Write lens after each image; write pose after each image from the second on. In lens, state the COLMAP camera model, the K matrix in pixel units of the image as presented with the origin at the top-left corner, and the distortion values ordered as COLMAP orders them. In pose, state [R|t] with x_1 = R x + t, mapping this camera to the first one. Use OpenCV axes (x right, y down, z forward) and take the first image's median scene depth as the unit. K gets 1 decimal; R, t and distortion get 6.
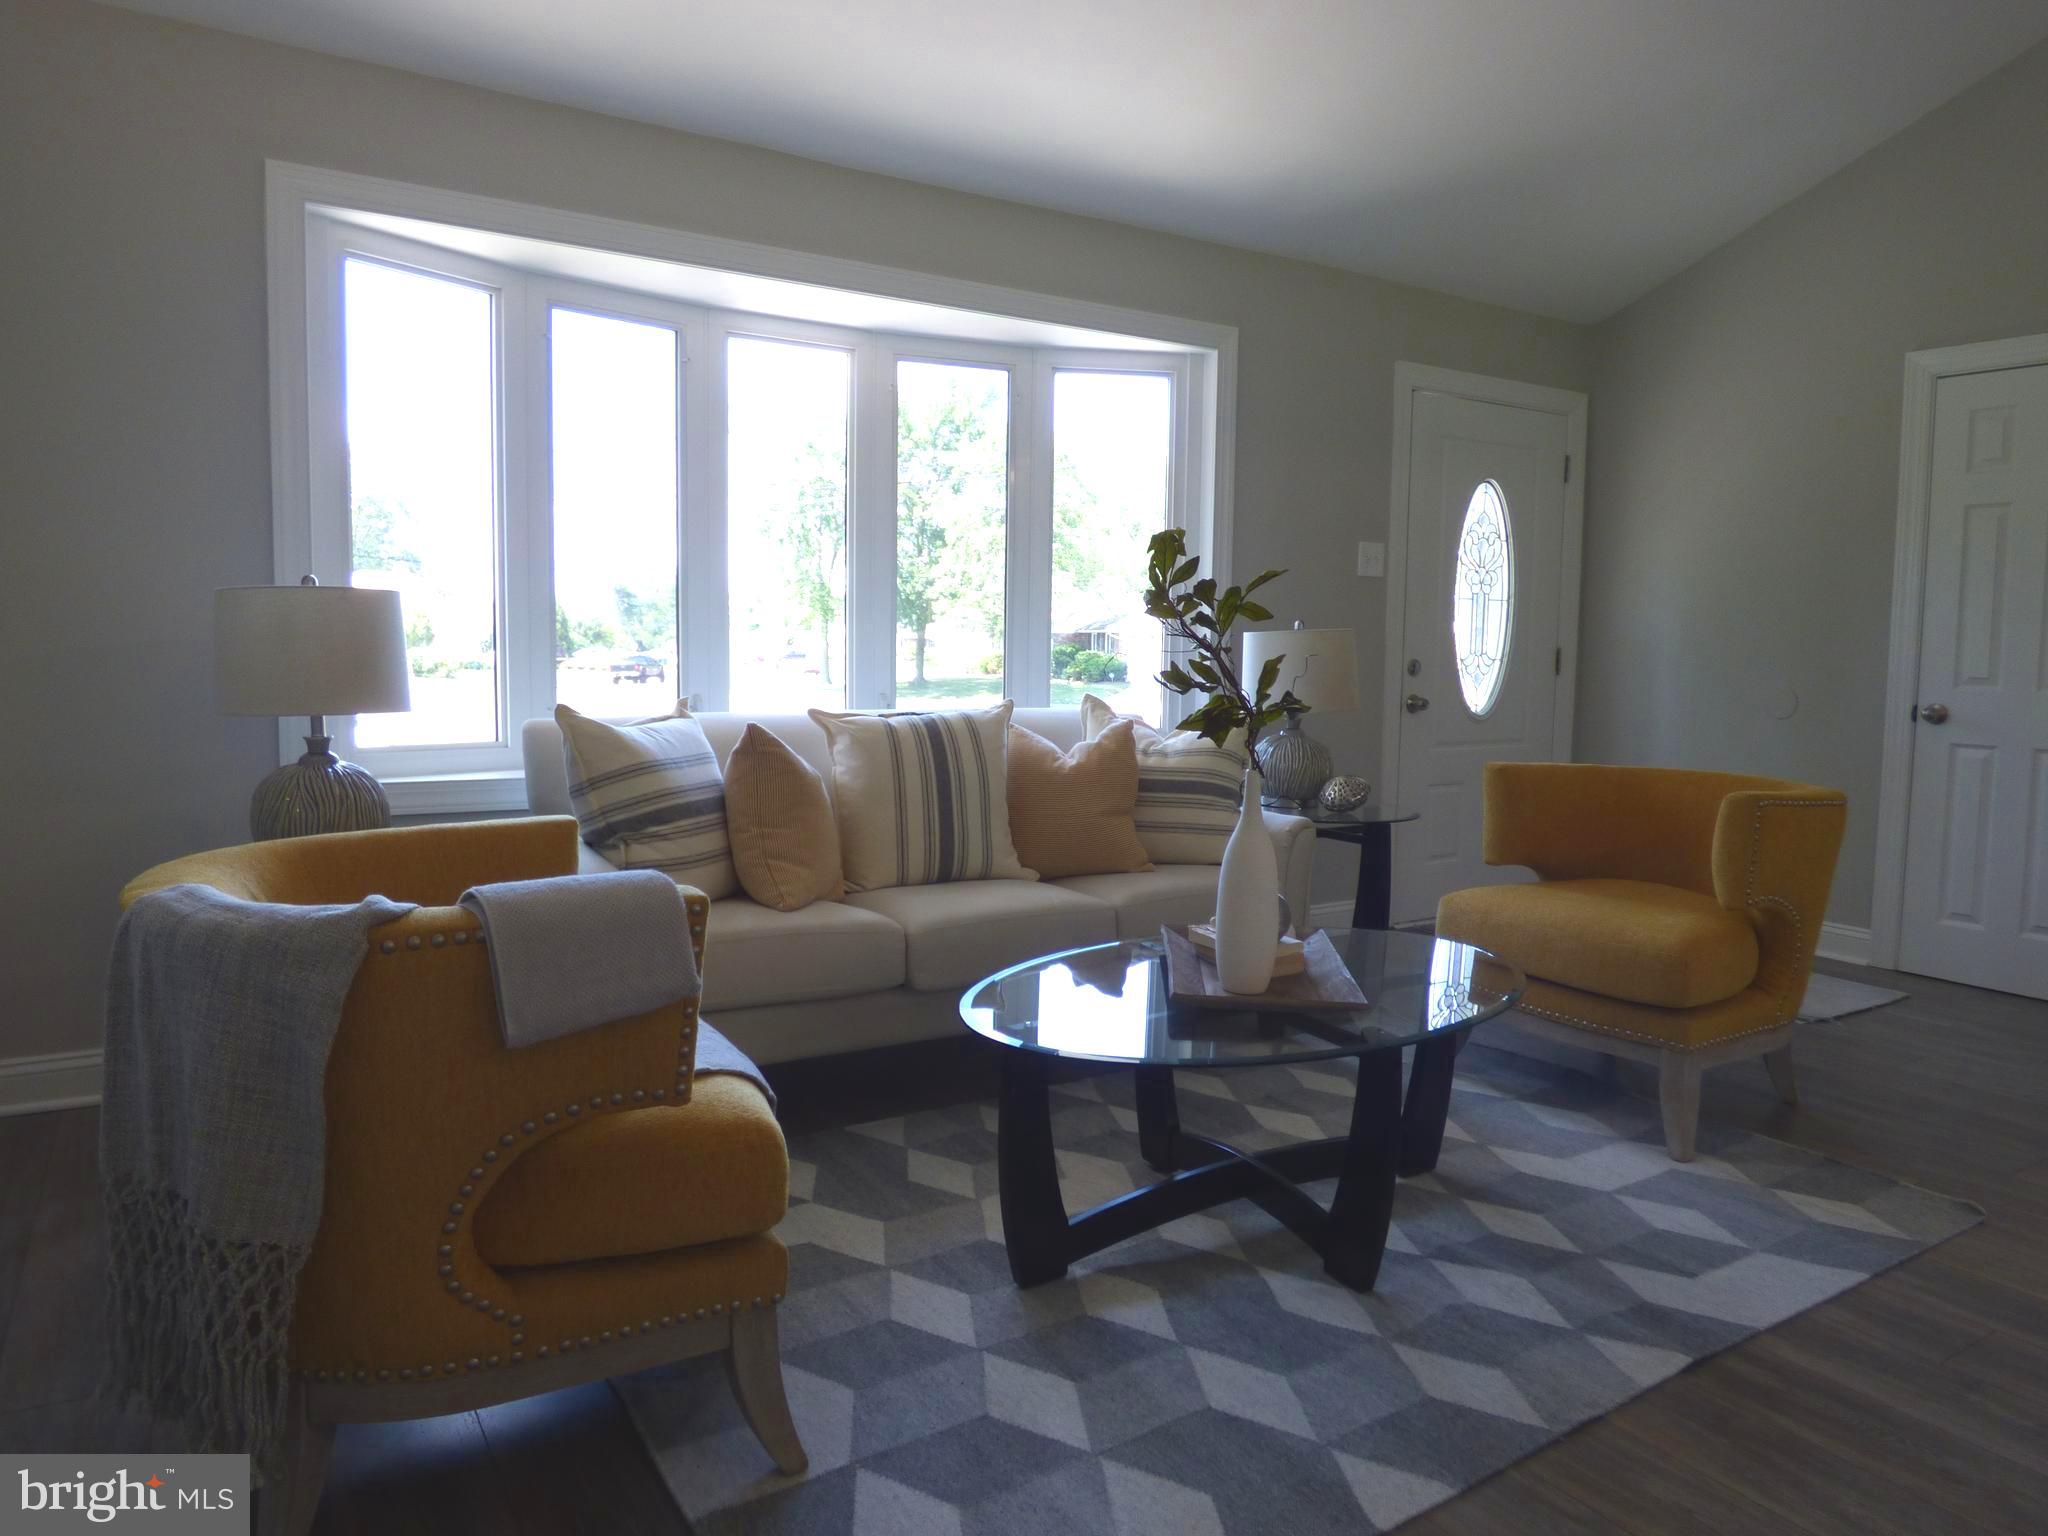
lens RADIAL K [[1361.2, 0, 1045.5], [0, 1361.2, 767.4], [0, 0, 1]] dist [-0.007226, -0.021307]
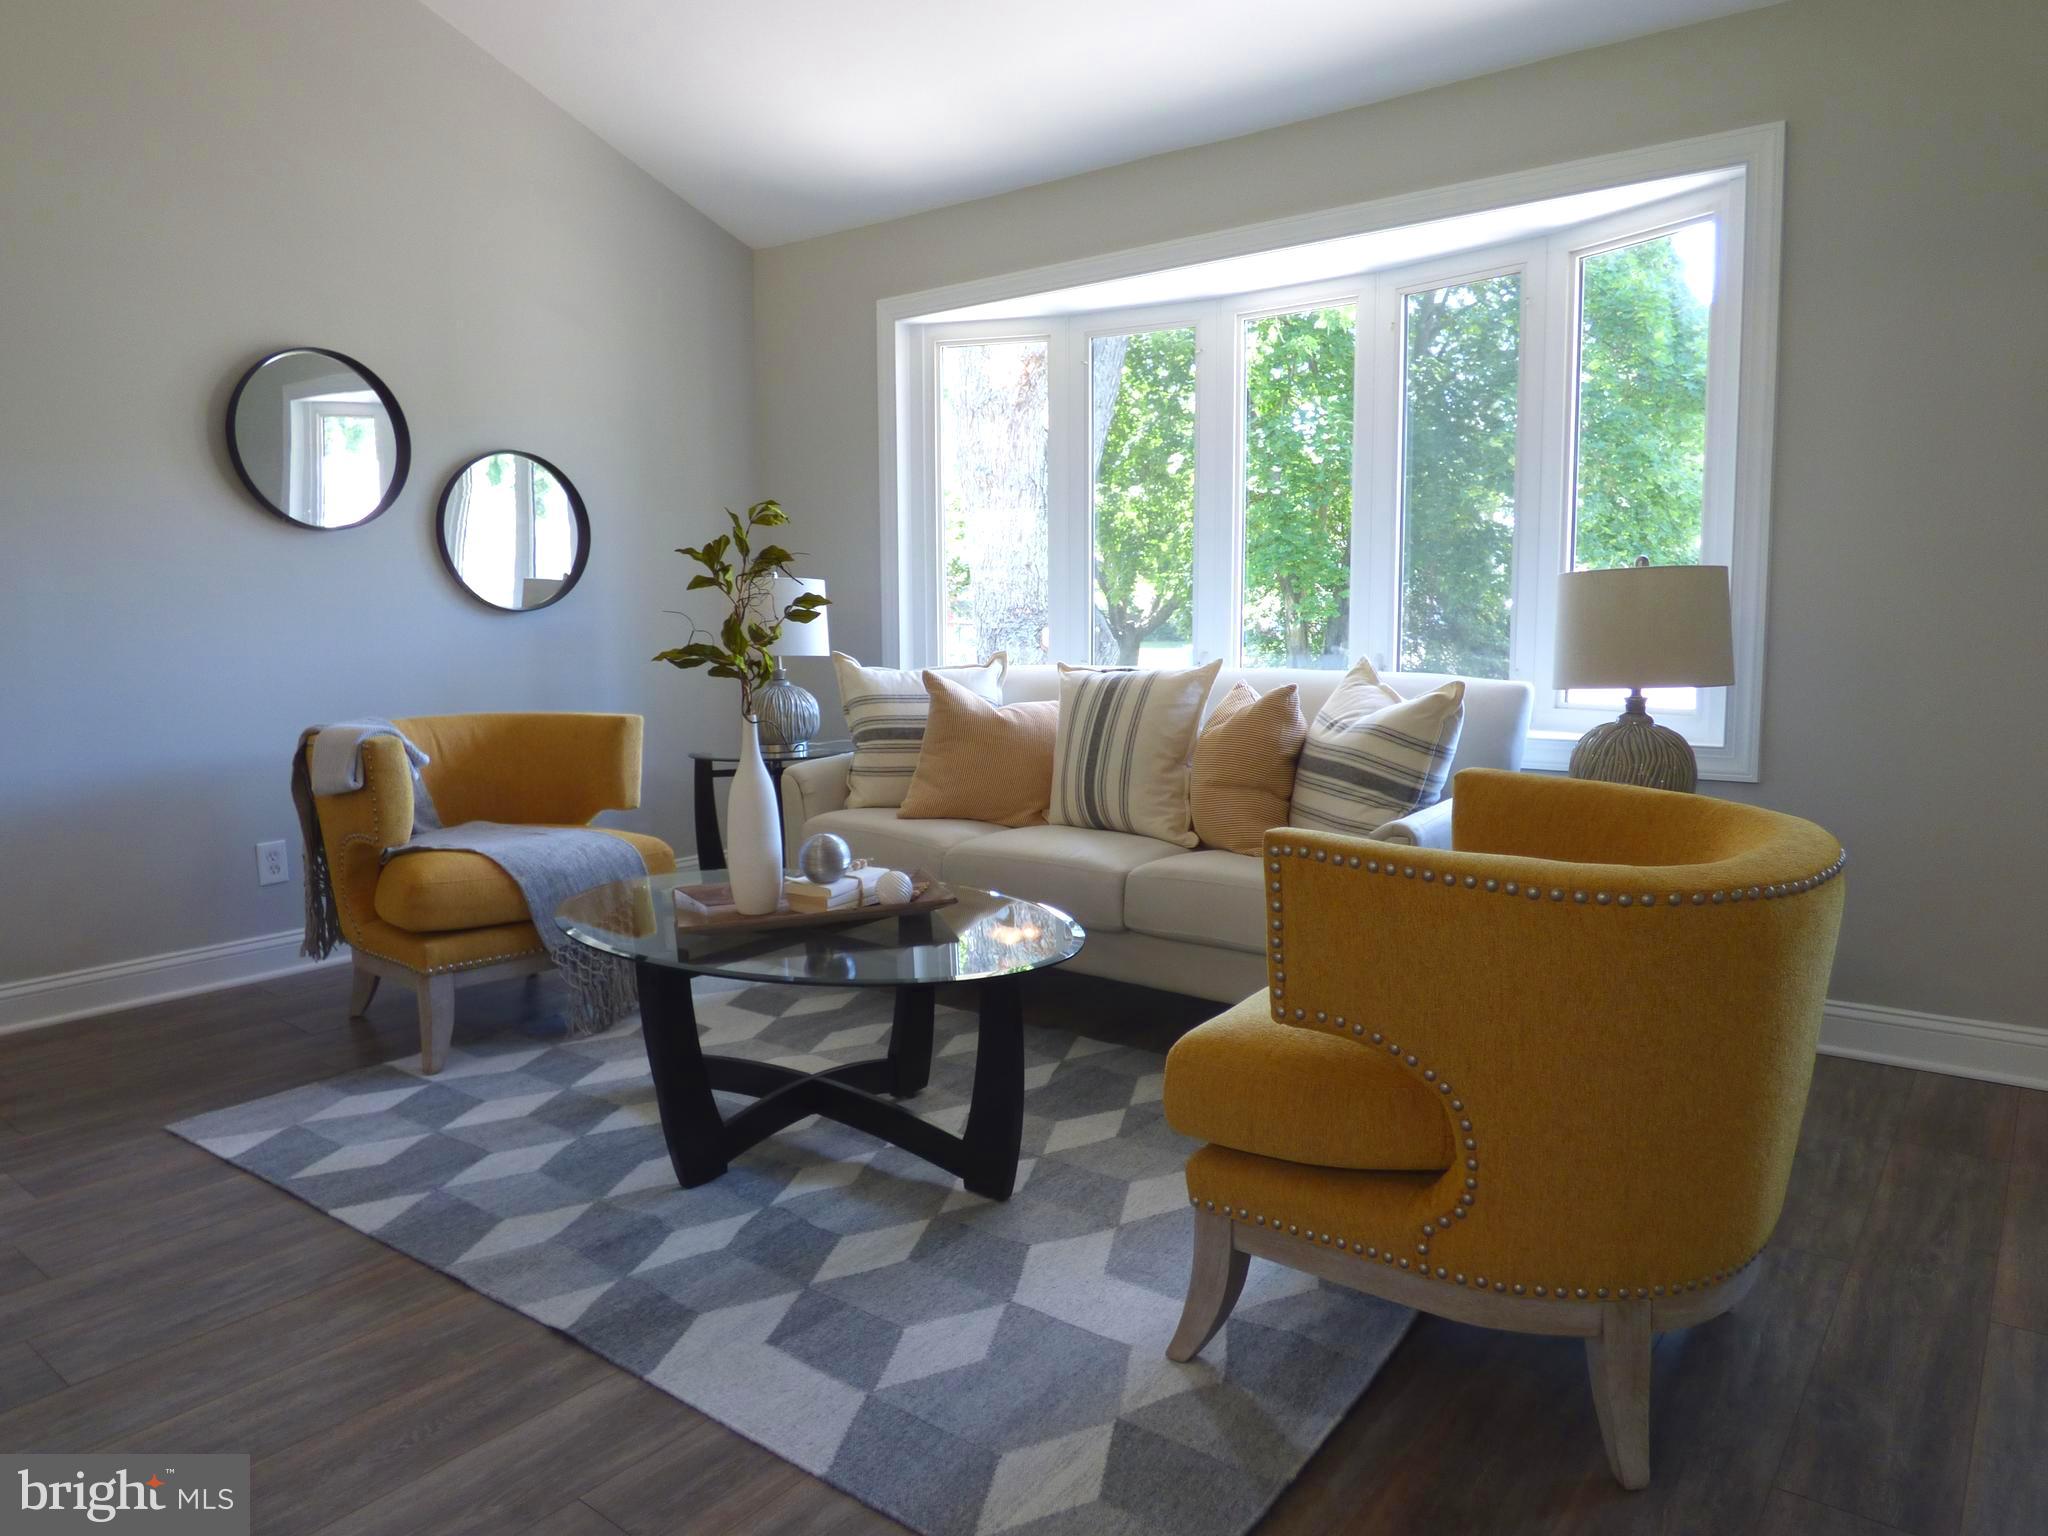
lens RADIAL K [[1361.2, 0, 1027.4], [0, 1361.2, 772.9], [0, 0, 1]] dist [-0.007226, -0.021307]
pose [[0.322387, 0.096875, -0.941638, 1.053503], [-0.070907, 0.994426, 0.078029, -0.044143], [0.943949, 0.041613, 0.327459, 0.700313]]
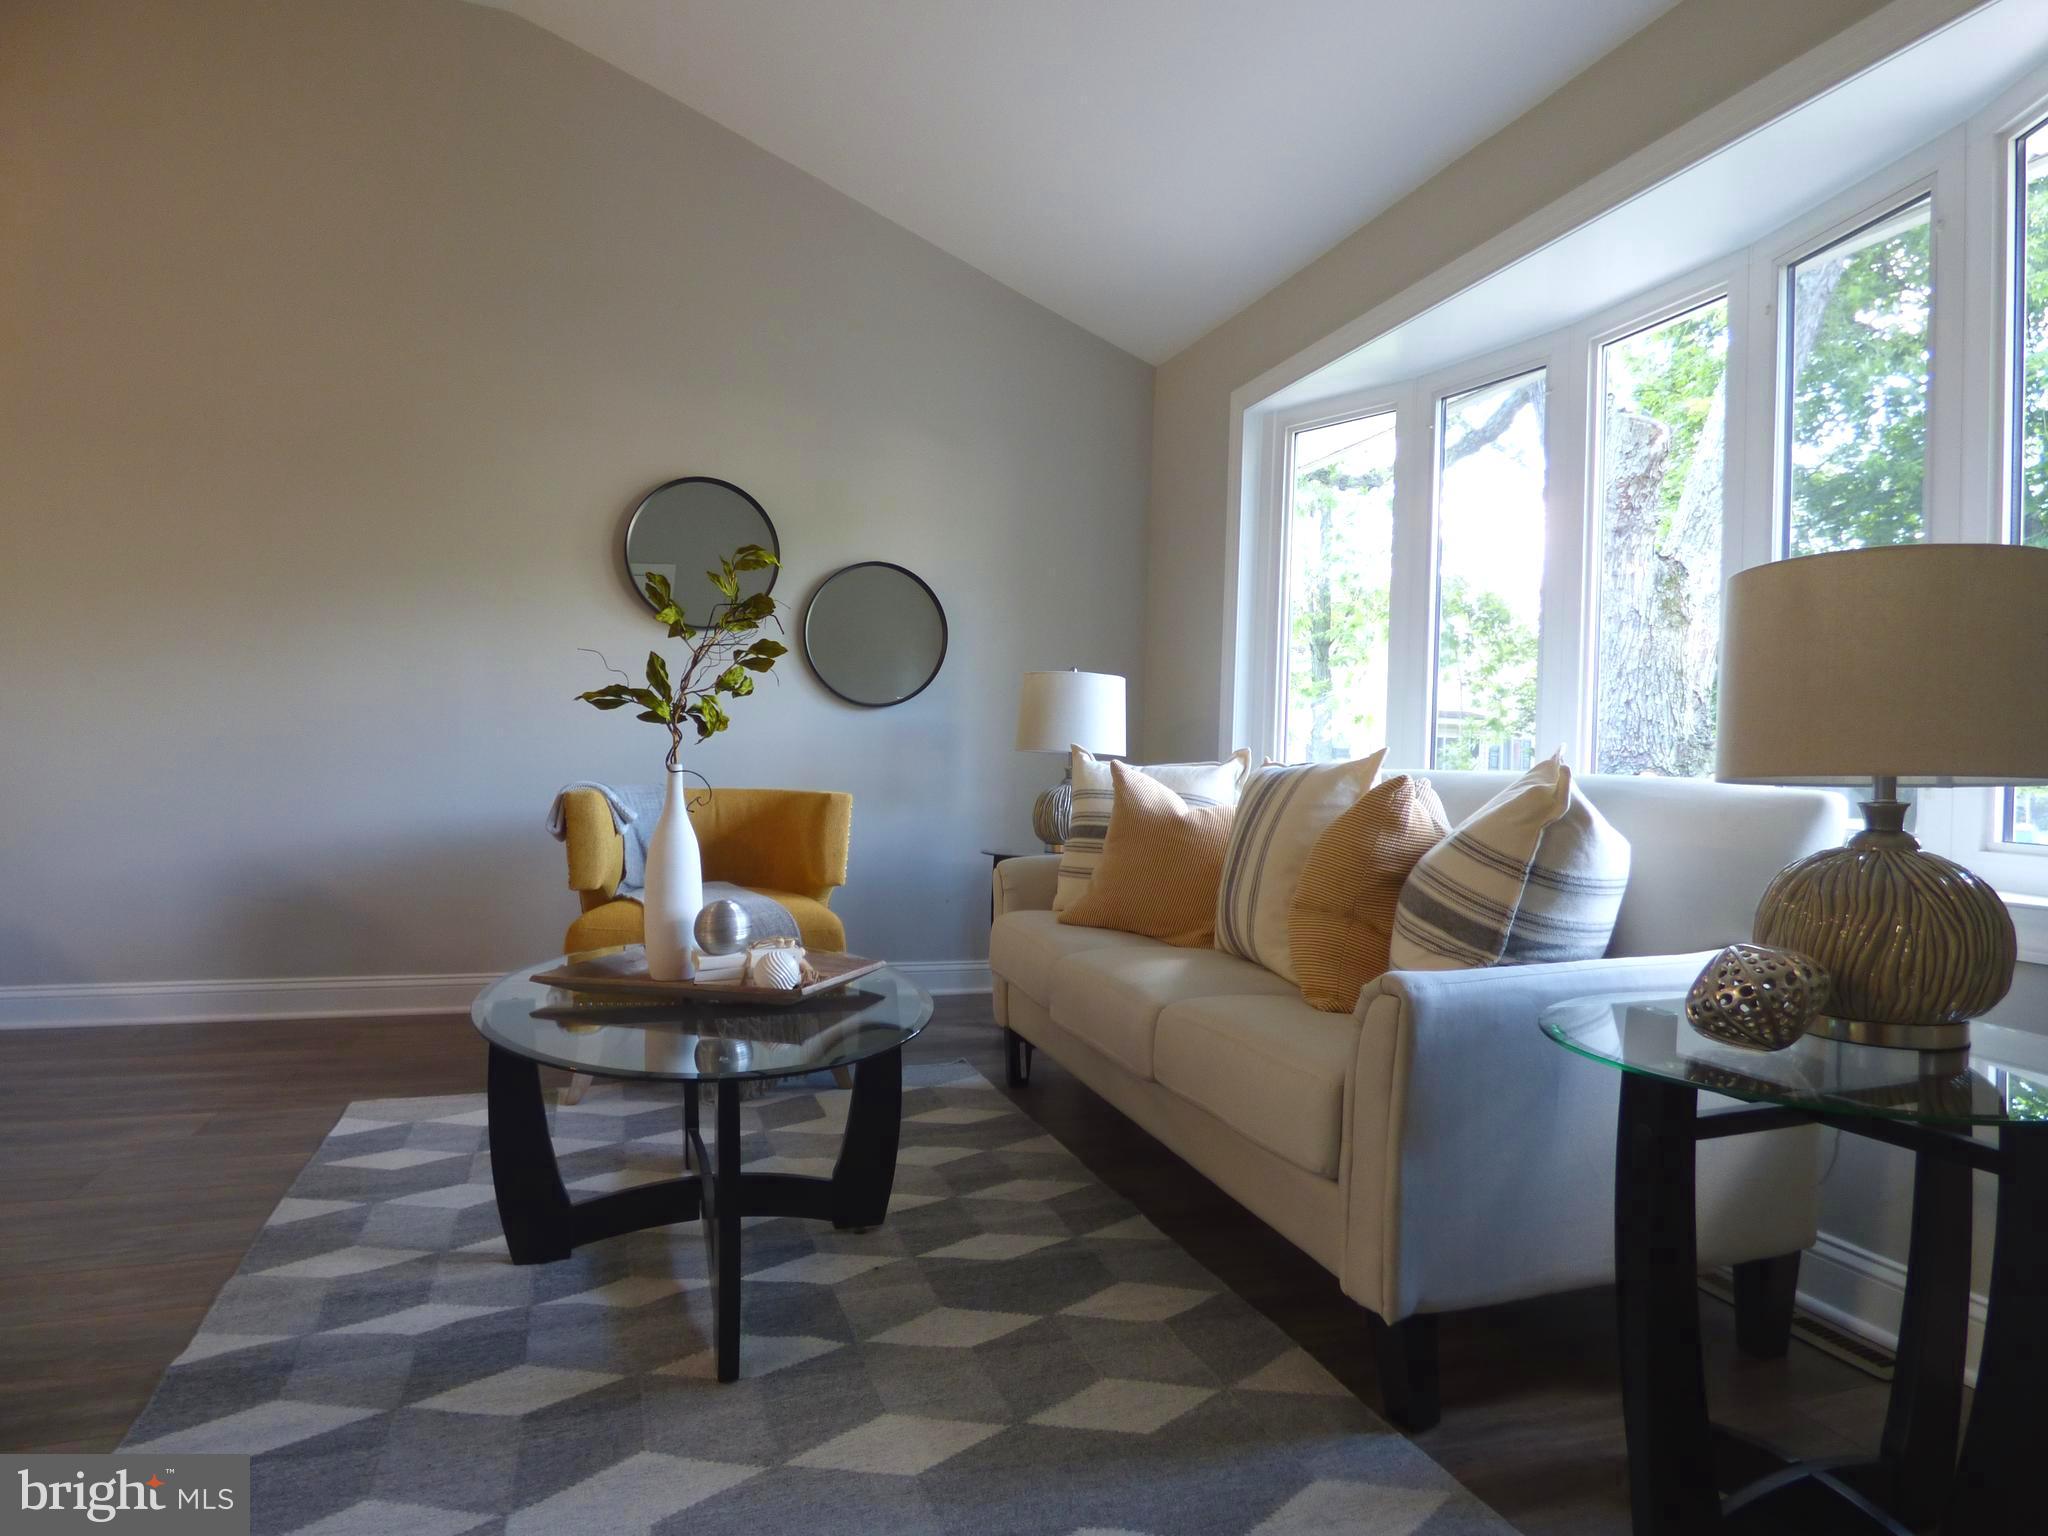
lens RADIAL K [[1238.4, 0, 1027.0], [0, 1238.4, 749.5], [0, 0, 1]] dist [-0.006972, -0.003569]
pose [[-0.254715, -0.029766, -0.966558, 0.825583], [-0.118571, 0.992945, 0.000668, -0.034064], [0.959719, 0.114776, -0.256448, 1.233218]]
